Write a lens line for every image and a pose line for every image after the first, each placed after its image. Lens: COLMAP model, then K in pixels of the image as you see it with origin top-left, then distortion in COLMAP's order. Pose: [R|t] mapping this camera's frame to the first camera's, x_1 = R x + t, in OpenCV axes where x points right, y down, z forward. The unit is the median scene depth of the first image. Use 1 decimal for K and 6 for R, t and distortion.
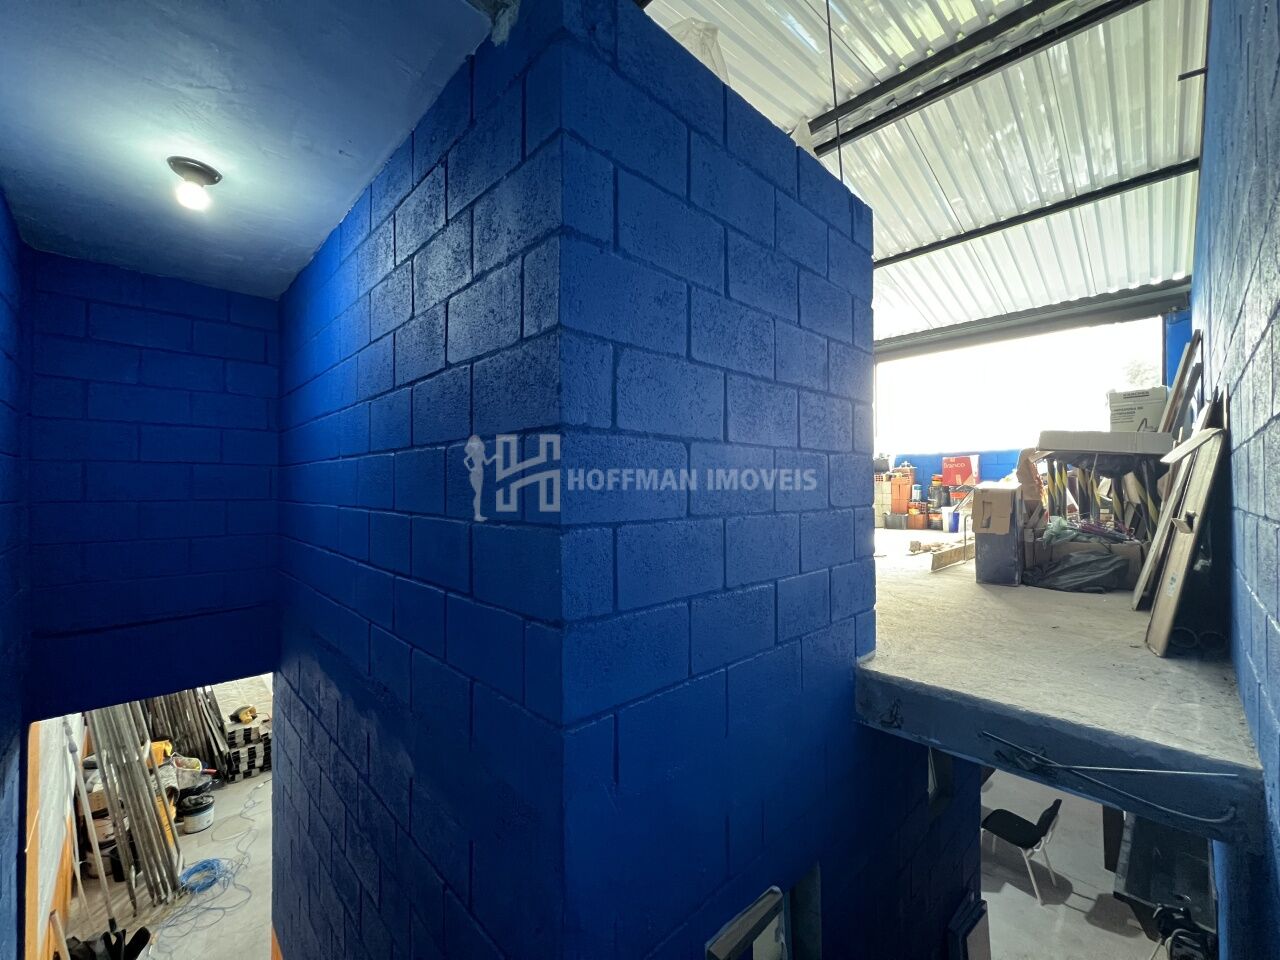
lens RADIAL K [[517.5, 0, 641.3], [0, 517.5, 484.0], [0, 0, 1]] dist [-0.000757, -0.000070]
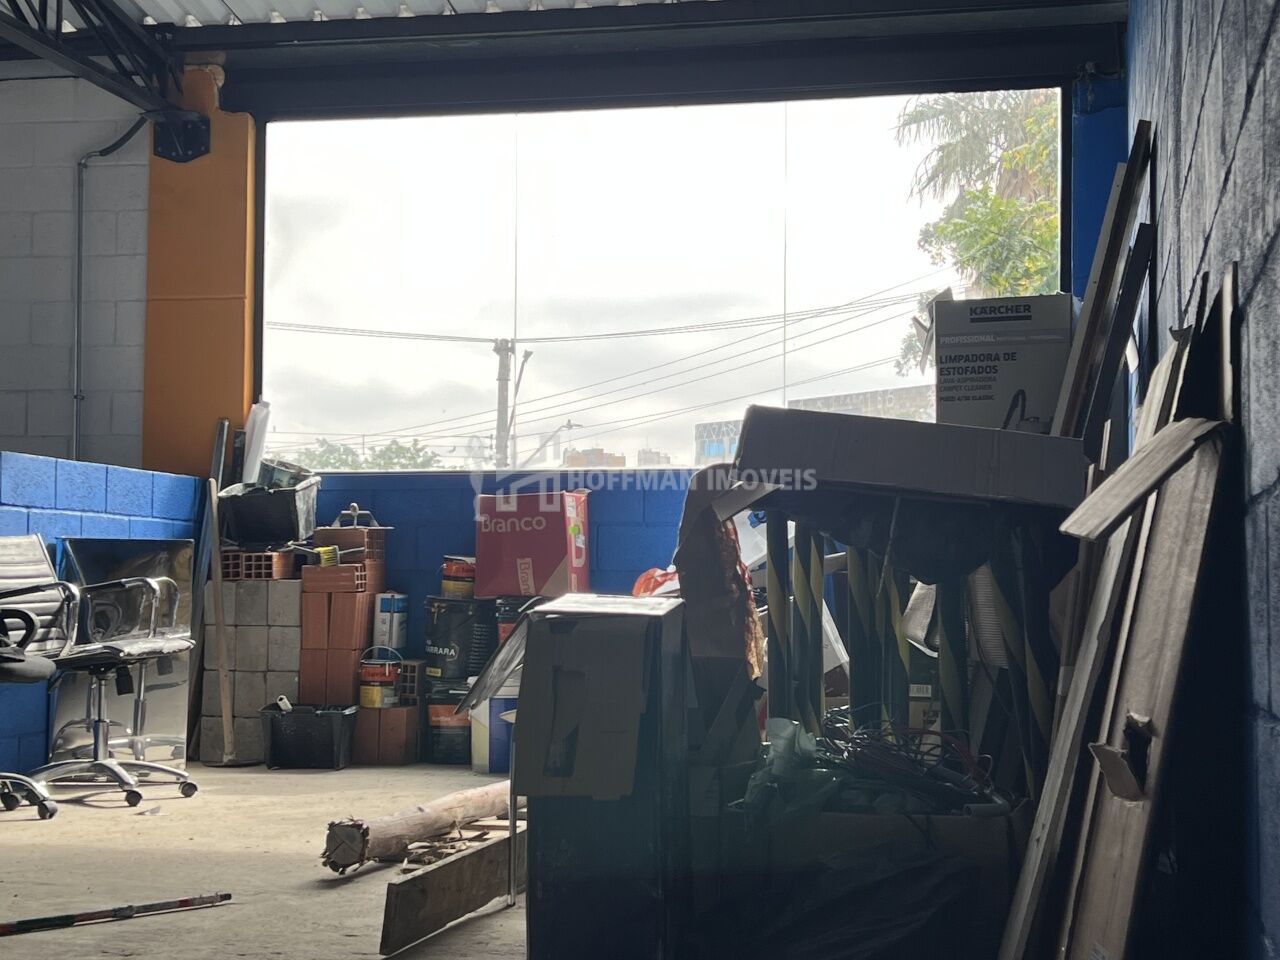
lens RADIAL K [[2070.0, 0, 640.0], [0, 2070.0, 480.0], [0, 0, 1]] dist [0.166869, -0.043669]
pose [[0.830321, 0.039105, 0.555912, 0.105474], [-0.011919, 0.998553, -0.052439, -0.005391], [-0.557158, 0.036915, 0.829586, 0.106168]]
